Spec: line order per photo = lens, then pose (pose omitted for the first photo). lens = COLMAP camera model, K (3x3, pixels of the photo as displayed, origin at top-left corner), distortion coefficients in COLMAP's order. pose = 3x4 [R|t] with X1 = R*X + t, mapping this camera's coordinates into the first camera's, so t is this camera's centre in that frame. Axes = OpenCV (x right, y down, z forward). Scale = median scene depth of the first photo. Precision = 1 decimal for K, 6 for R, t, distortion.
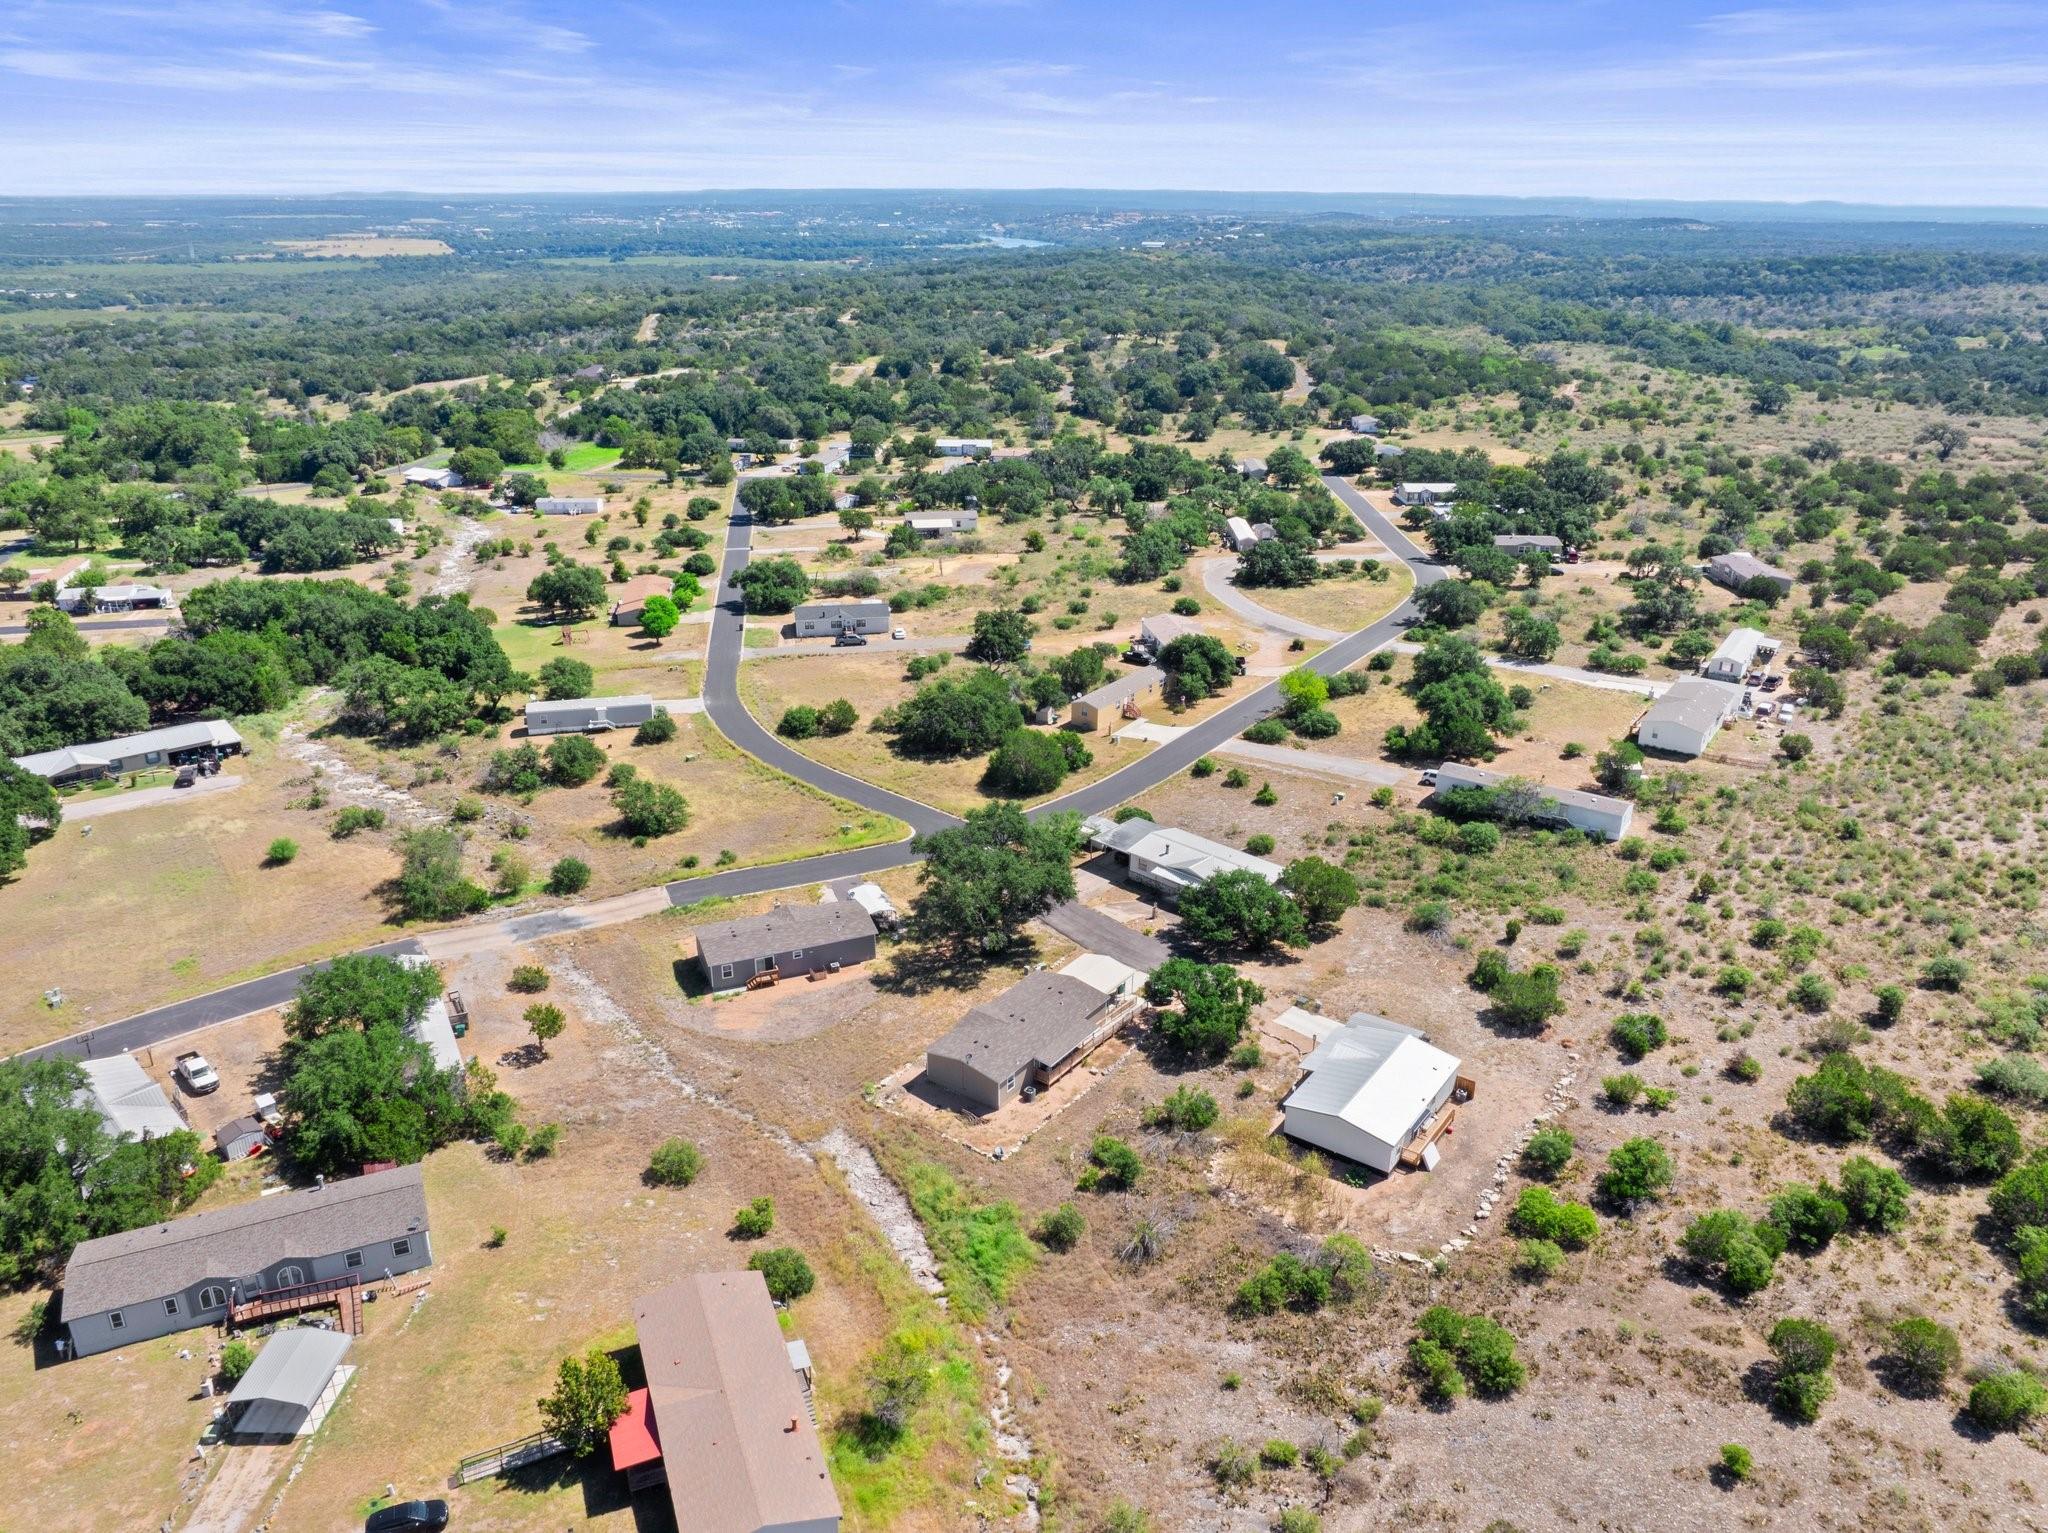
lens RADIAL K [[1478.4, 0, 1230.0], [0, 1478.4, 870.7], [0, 0, 1]] dist [-0.068826, 0.065031]
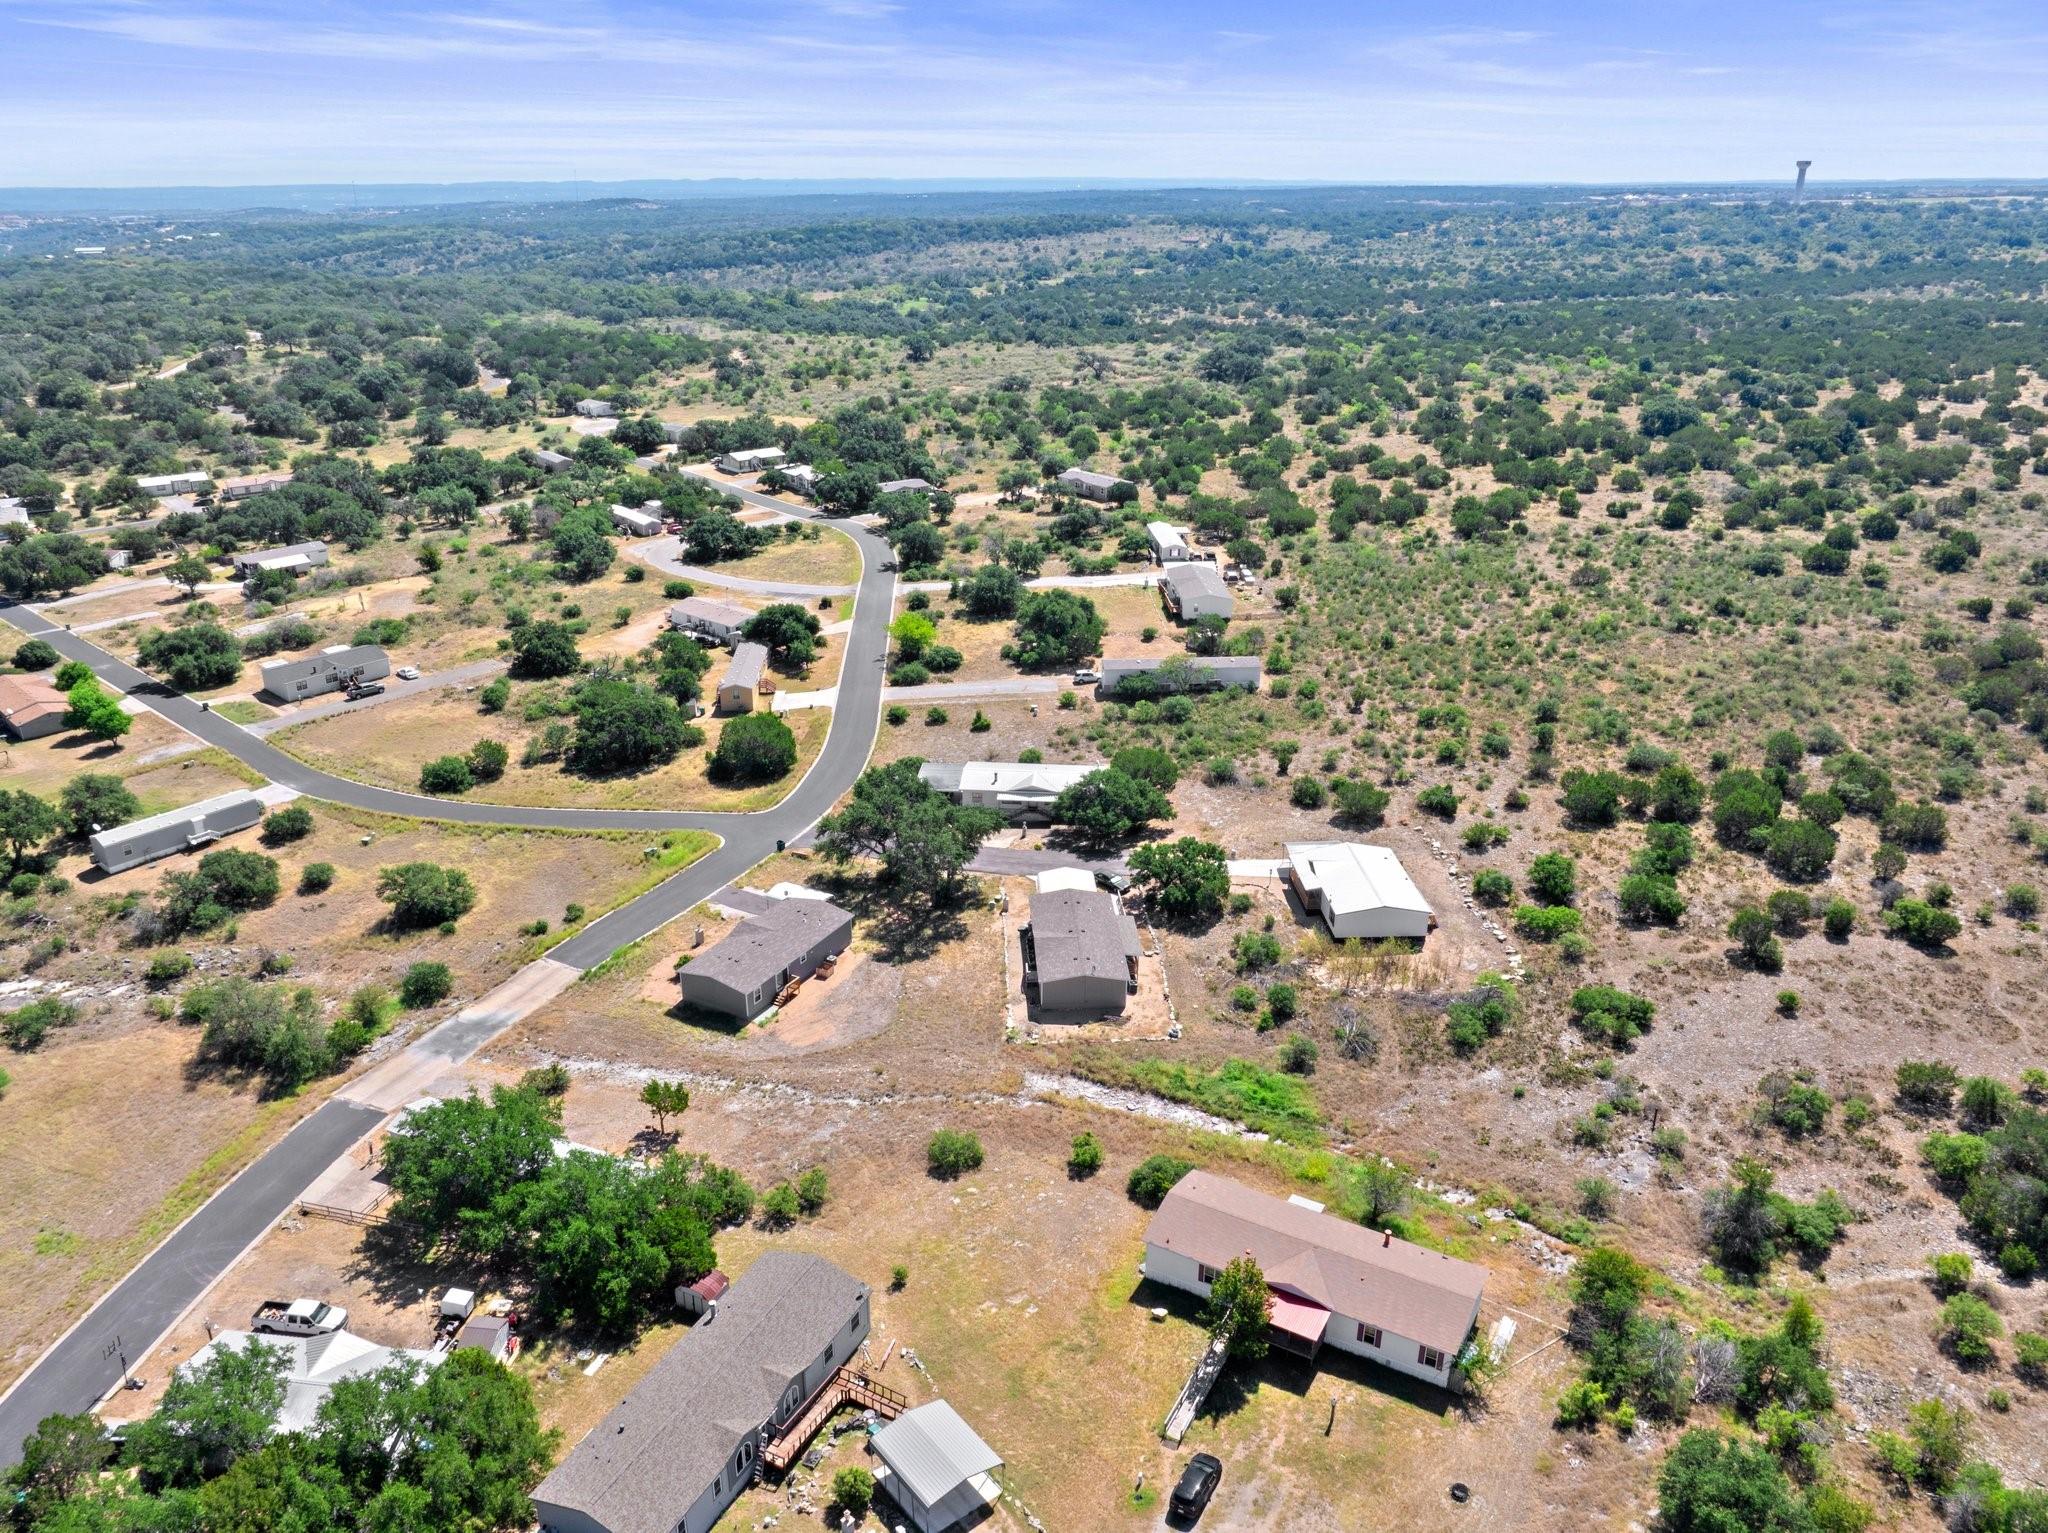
lens RADIAL K [[1424.9, 0, 981.0], [0, 1424.9, 843.8], [0, 0, 1]] dist [-0.034828, -0.004850]
pose [[0.795430, -0.269177, 0.542986, -0.772608], [0.265920, 0.960114, 0.086410, -0.073608], [-0.544589, 0.075657, 0.835284, 0.156234]]
